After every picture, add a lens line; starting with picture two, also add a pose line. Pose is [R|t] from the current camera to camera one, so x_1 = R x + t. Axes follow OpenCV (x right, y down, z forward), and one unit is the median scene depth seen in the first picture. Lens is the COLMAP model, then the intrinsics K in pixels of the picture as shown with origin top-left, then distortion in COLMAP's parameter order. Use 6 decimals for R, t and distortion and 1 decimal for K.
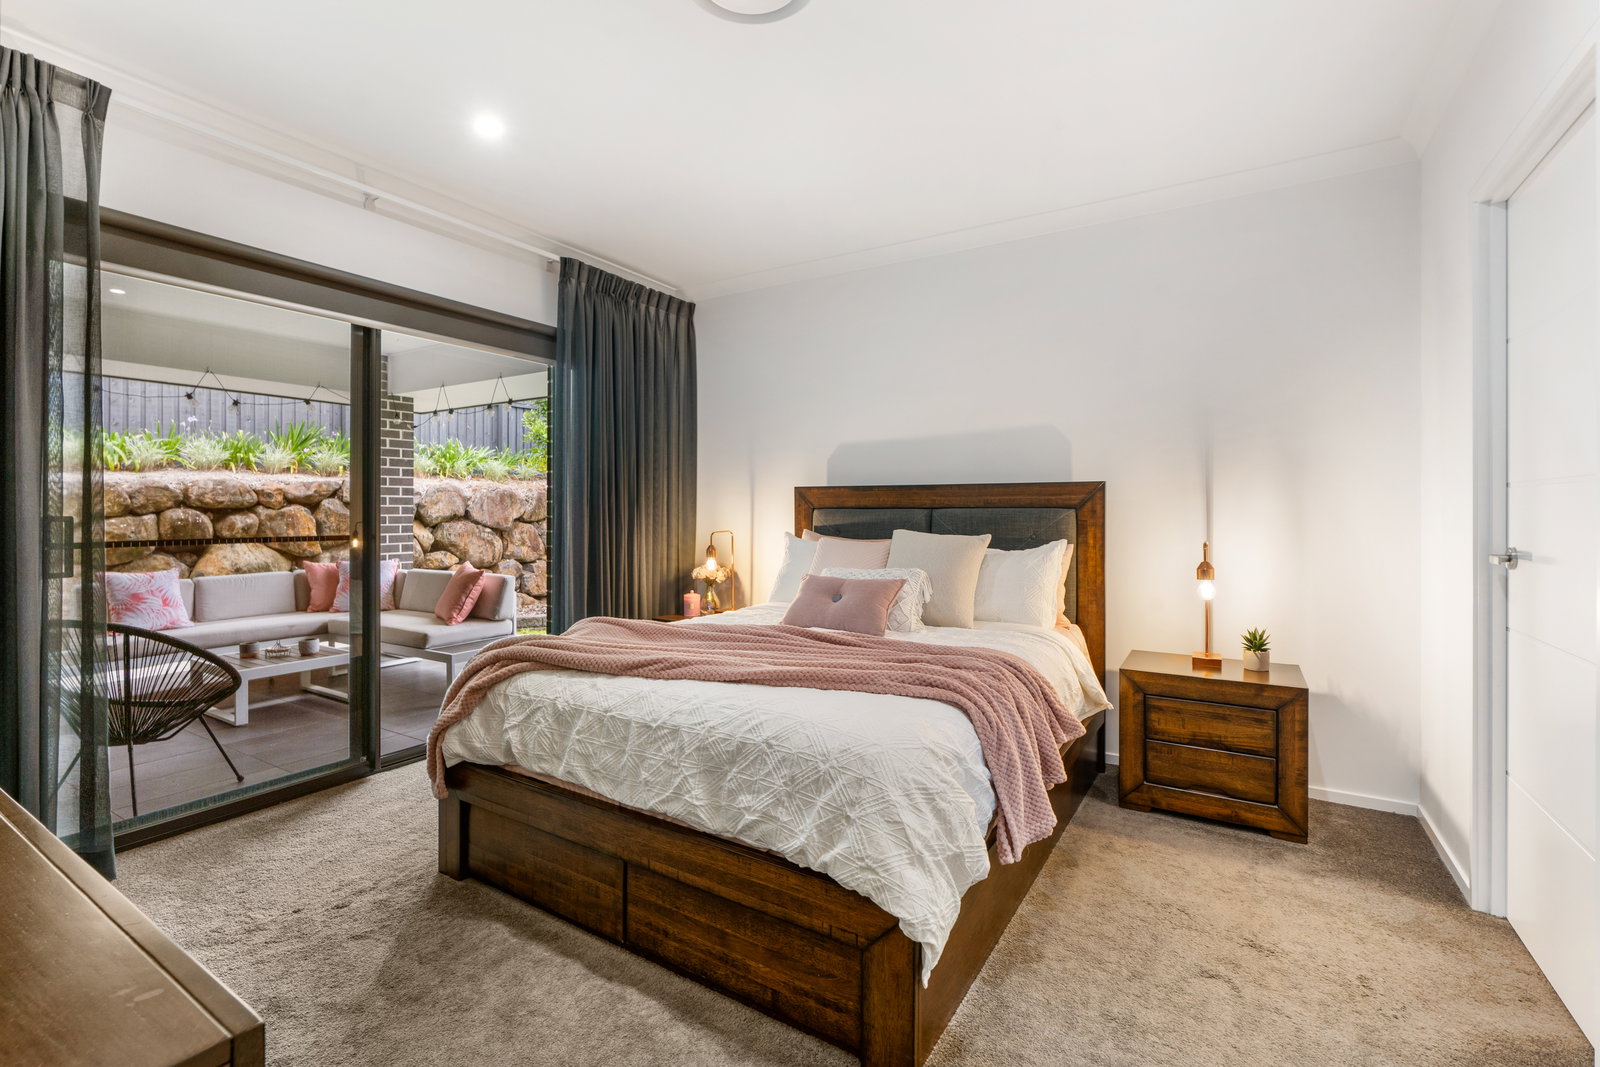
lens RADIAL K [[718.6, 0, 797.5], [0, 718.6, 531.5], [0, 0, 1]] dist [-0.004096, -0.000472]
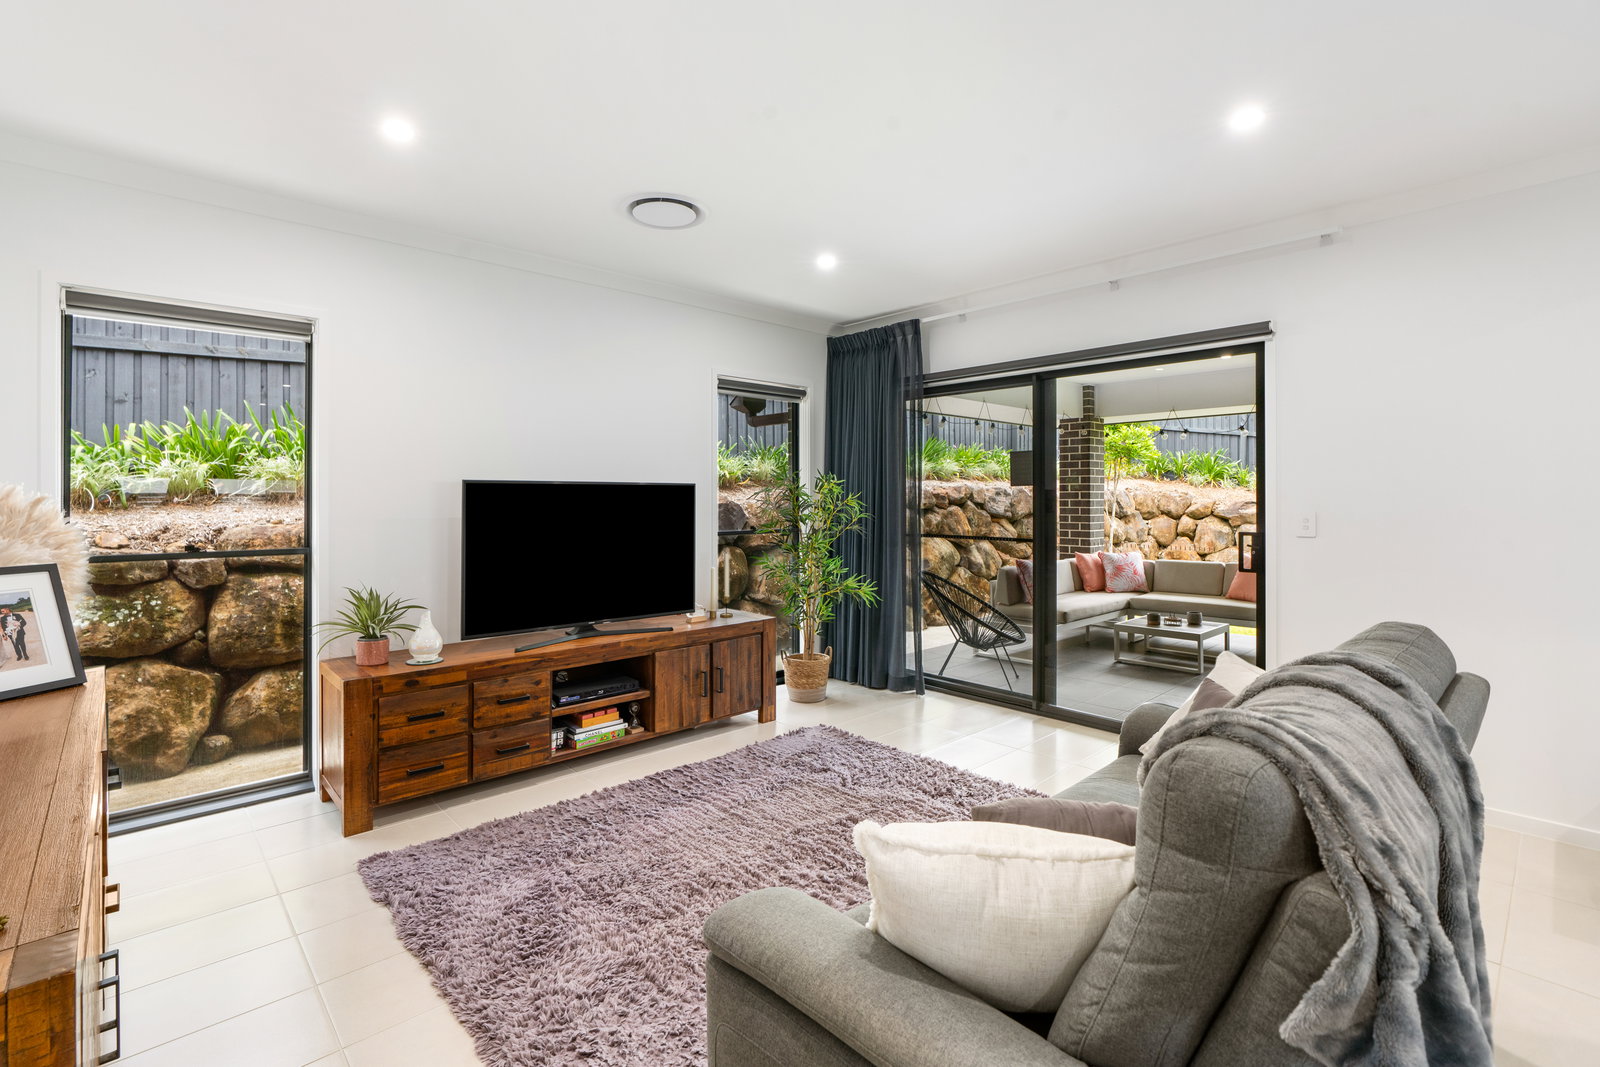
lens RADIAL K [[718.6, 0, 804.4], [0, 718.6, 518.4], [0, 0, 1]] dist [-0.004096, -0.000472]
pose [[0.967781, 0.003826, -0.251763, -0.684544], [-0.004132, 0.999991, -0.000684, -0.013254], [0.251758, 0.001702, 0.967789, -0.298072]]
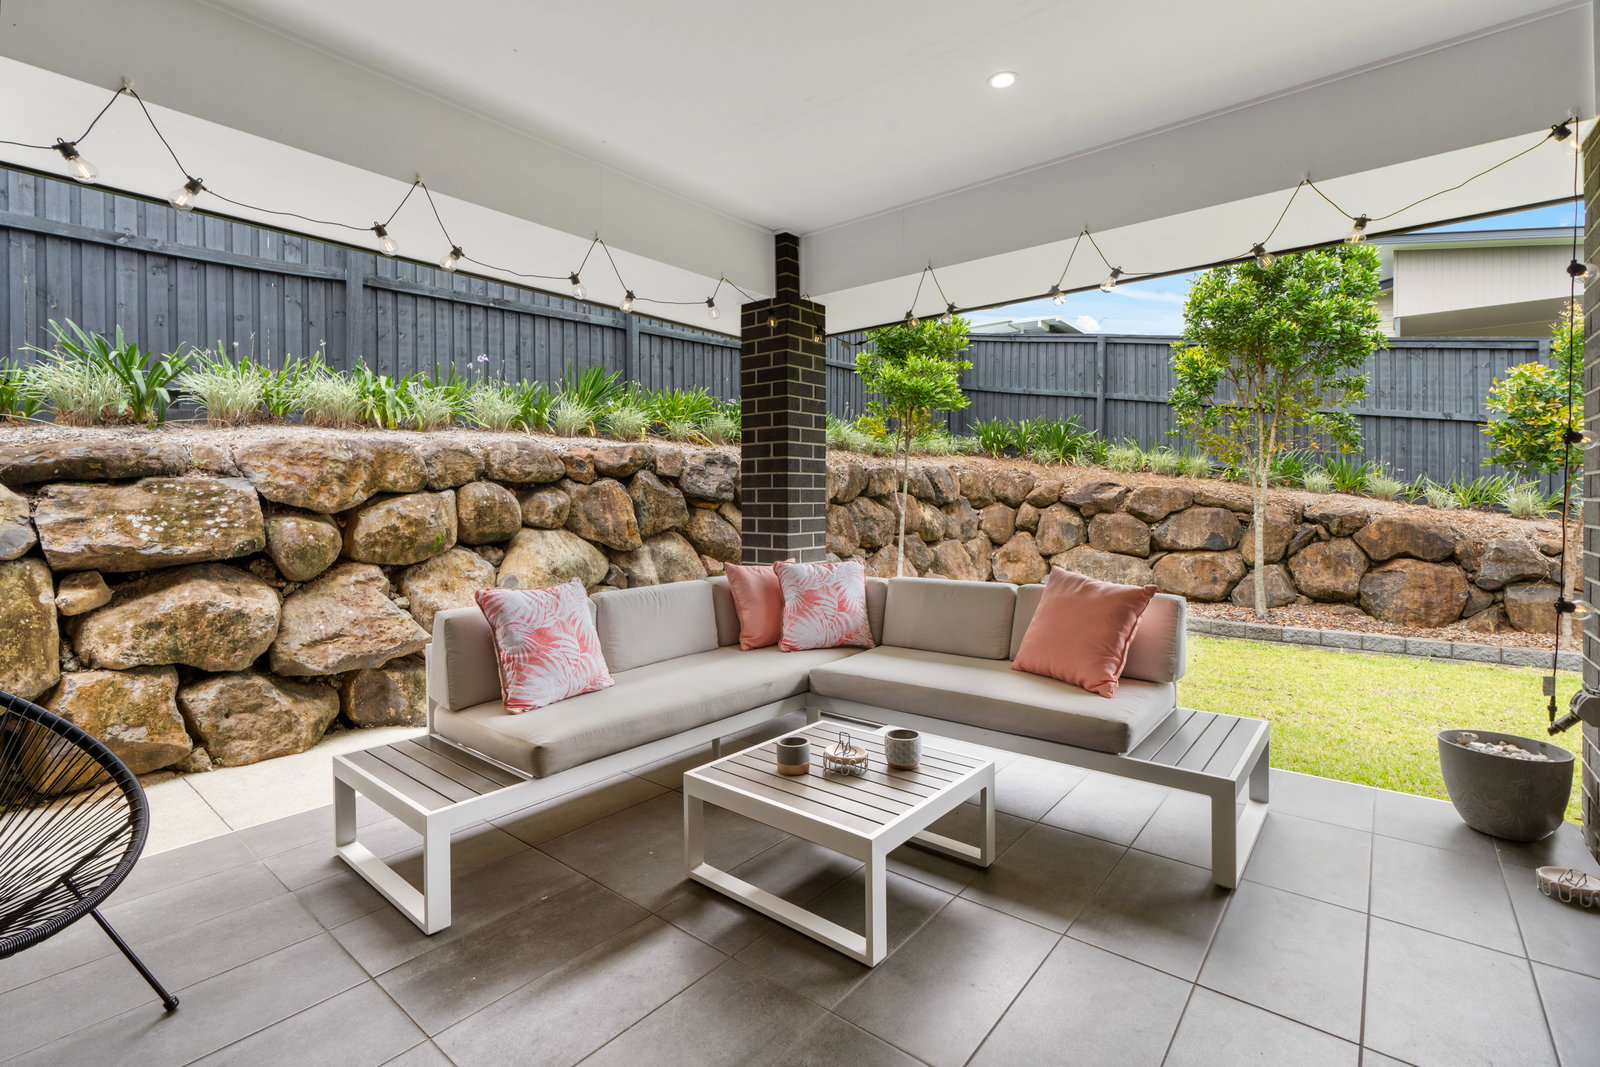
lens RADIAL K [[718.6, 0, 794.1], [0, 718.6, 523.0], [0, 0, 1]] dist [-0.004096, -0.000472]
pose [[0.991379, -0.001096, -0.131022, -0.453855], [0.001943, 0.999978, 0.006339, 0.003546], [0.131012, -0.006539, 0.991359, 0.338043]]
